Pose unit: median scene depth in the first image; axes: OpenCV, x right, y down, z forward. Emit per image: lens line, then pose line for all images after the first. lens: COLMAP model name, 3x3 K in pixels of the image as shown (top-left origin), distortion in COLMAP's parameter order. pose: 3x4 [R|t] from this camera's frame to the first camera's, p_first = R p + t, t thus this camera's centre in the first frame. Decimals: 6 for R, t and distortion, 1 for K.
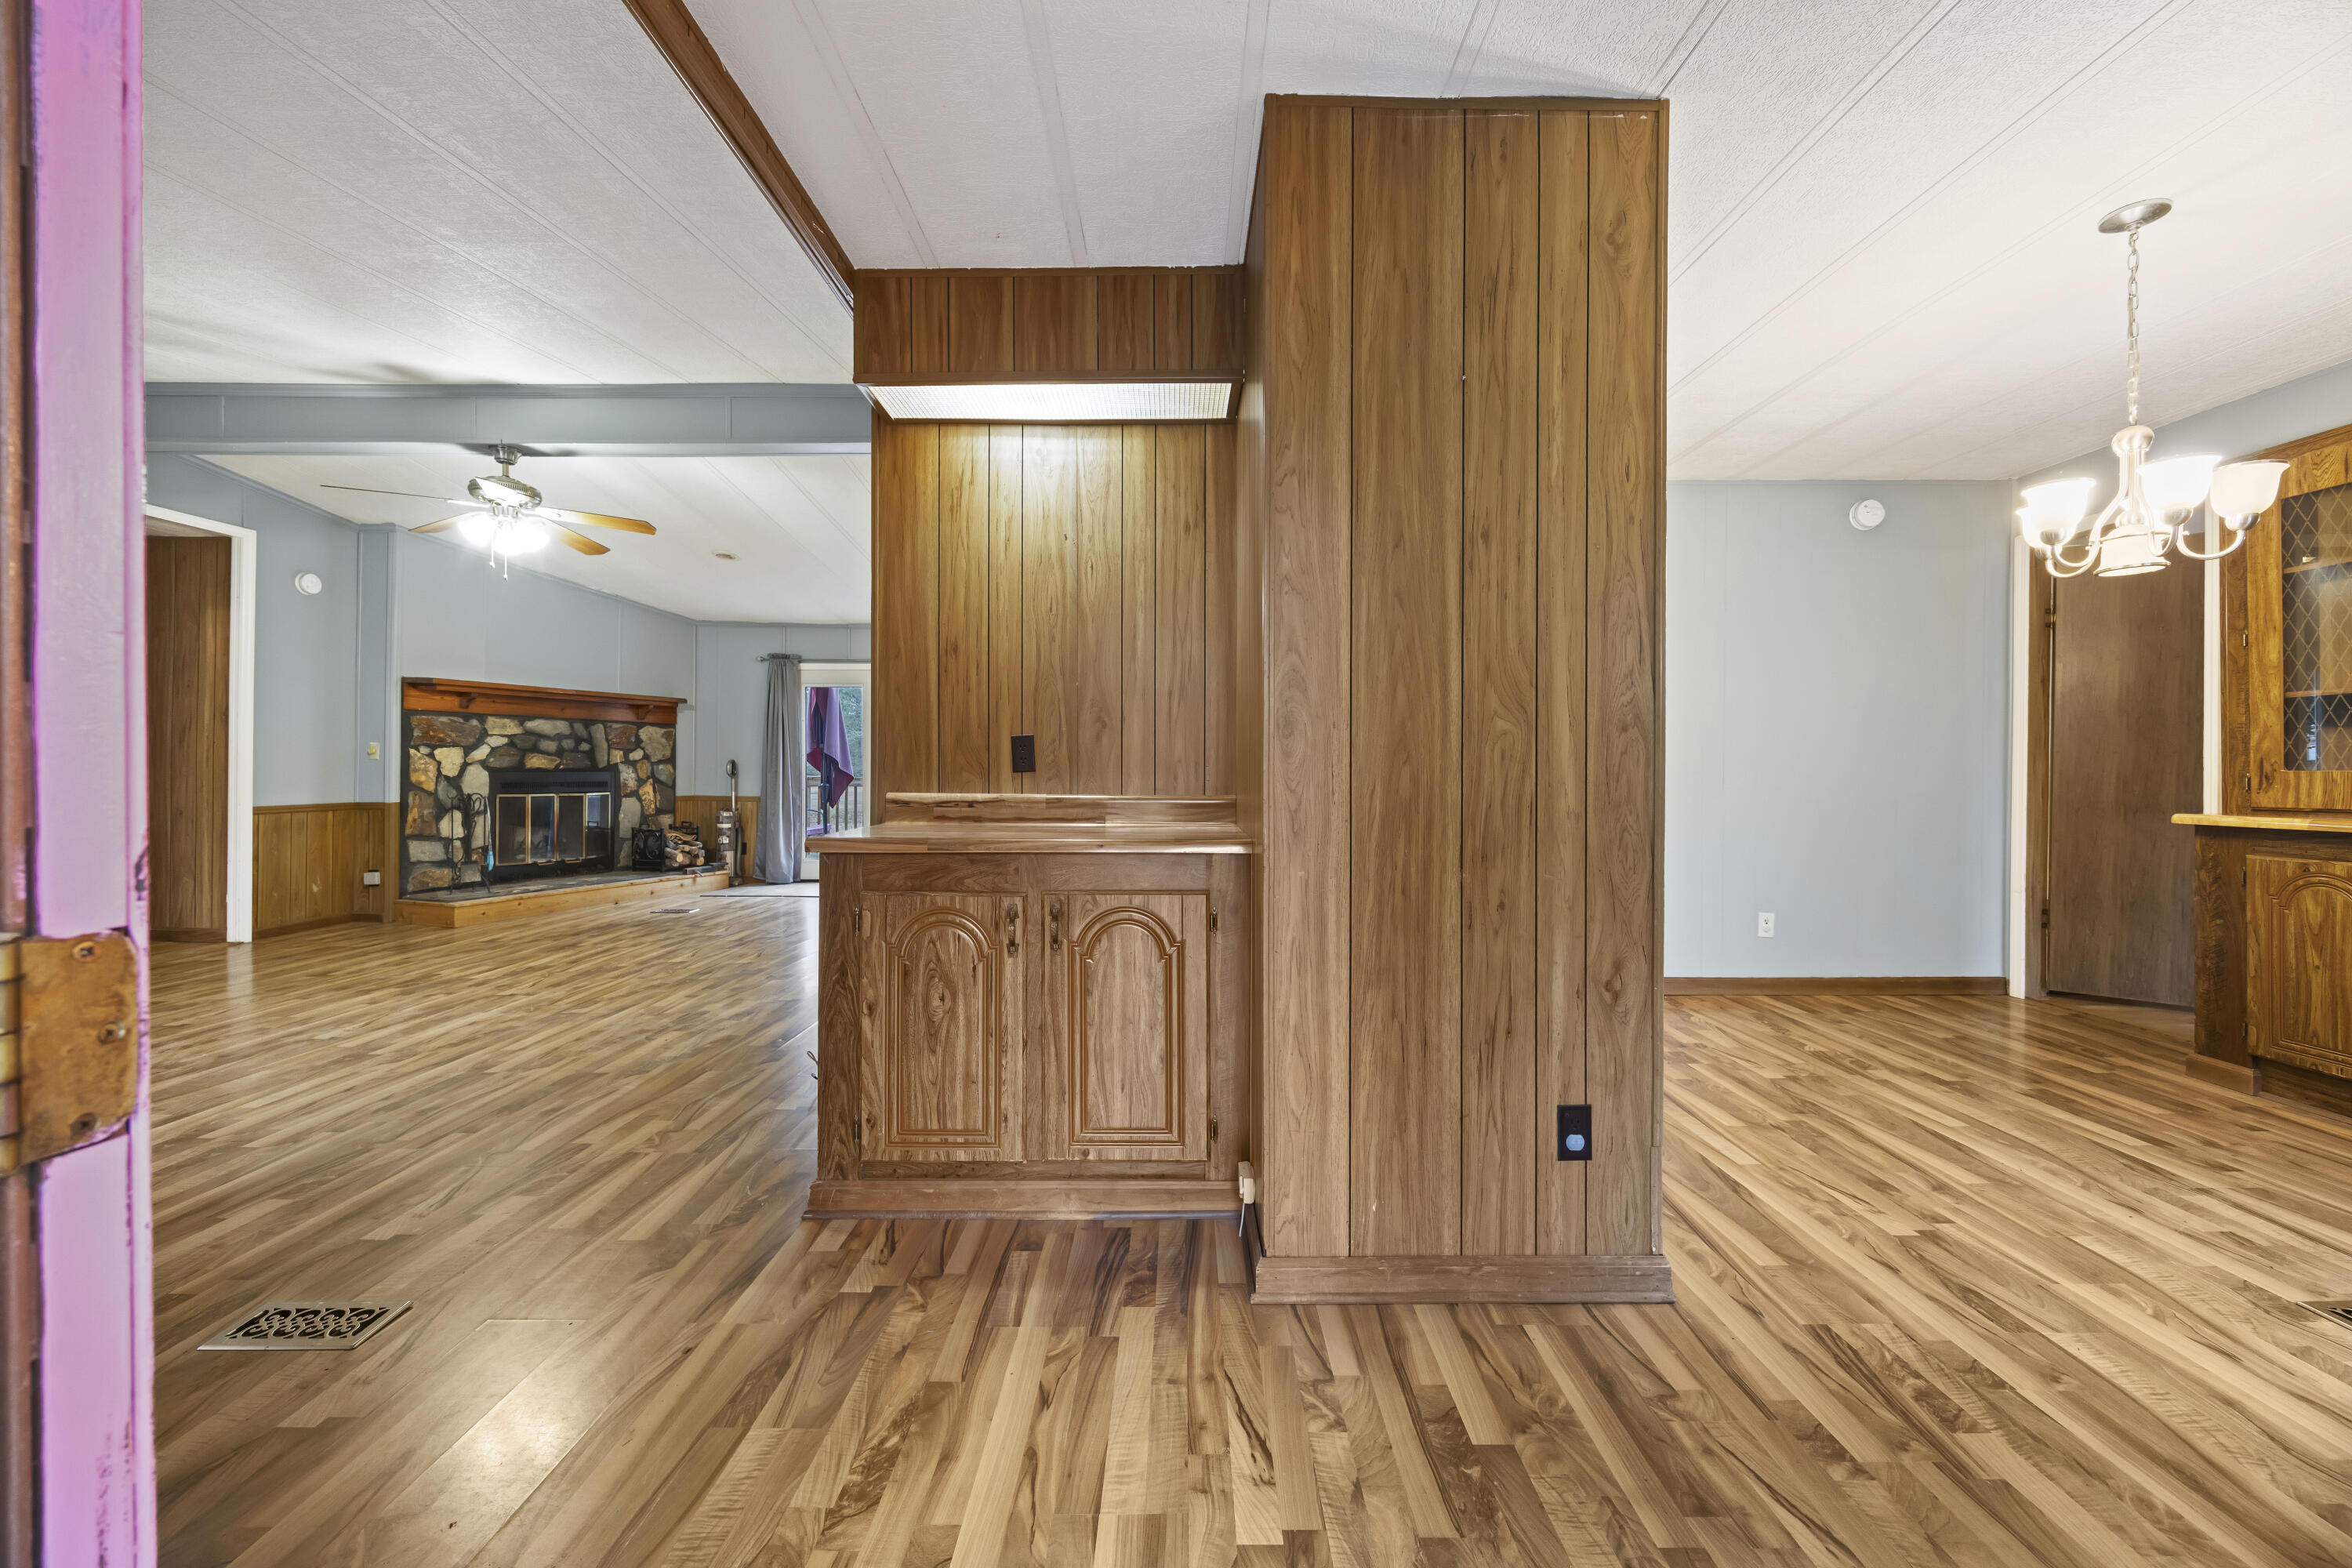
lens RADIAL K [[890.2, 0, 1166.9], [0, 890.2, 779.3], [0, 0, 1]] dist [-0.002697, -0.000213]
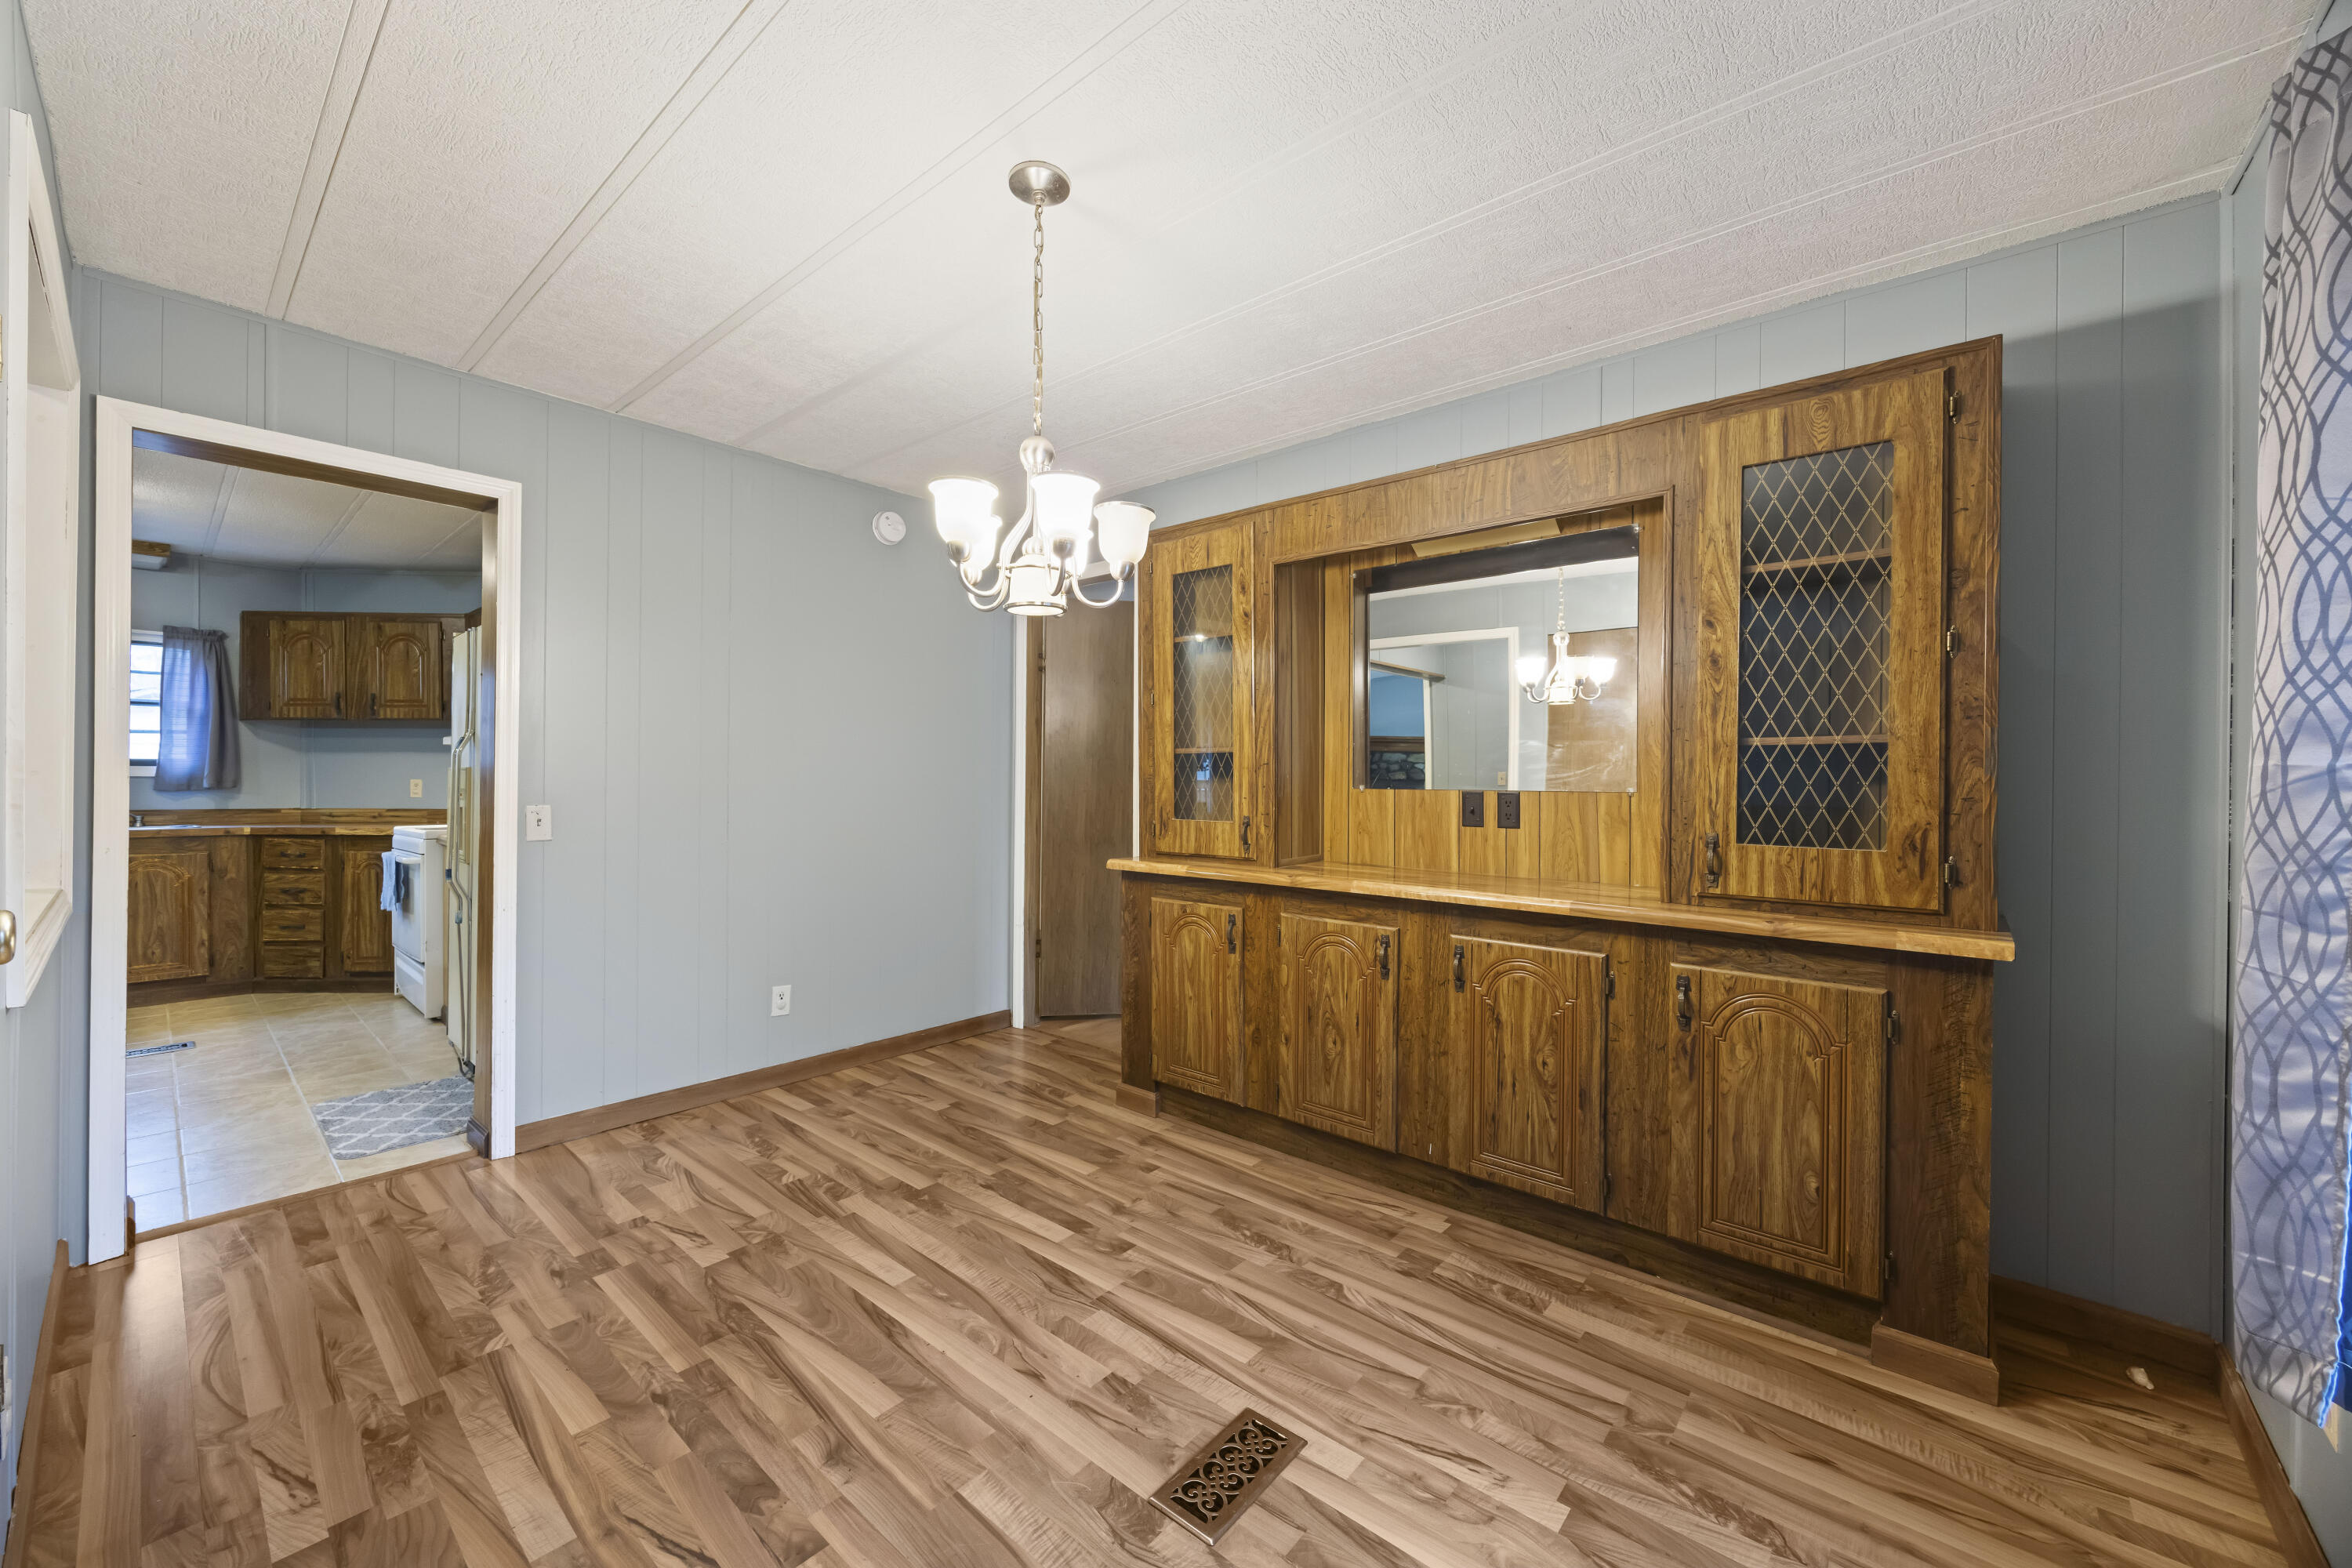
lens RADIAL K [[890.2, 0, 1166.9], [0, 890.2, 779.3], [0, 0, 1]] dist [-0.002697, -0.000213]
pose [[0.653961, 0.003162, 0.756522, 0.212498], [-0.001806, 0.999995, -0.002618, -0.029531], [-0.756526, 0.000346, 0.653963, 0.142926]]
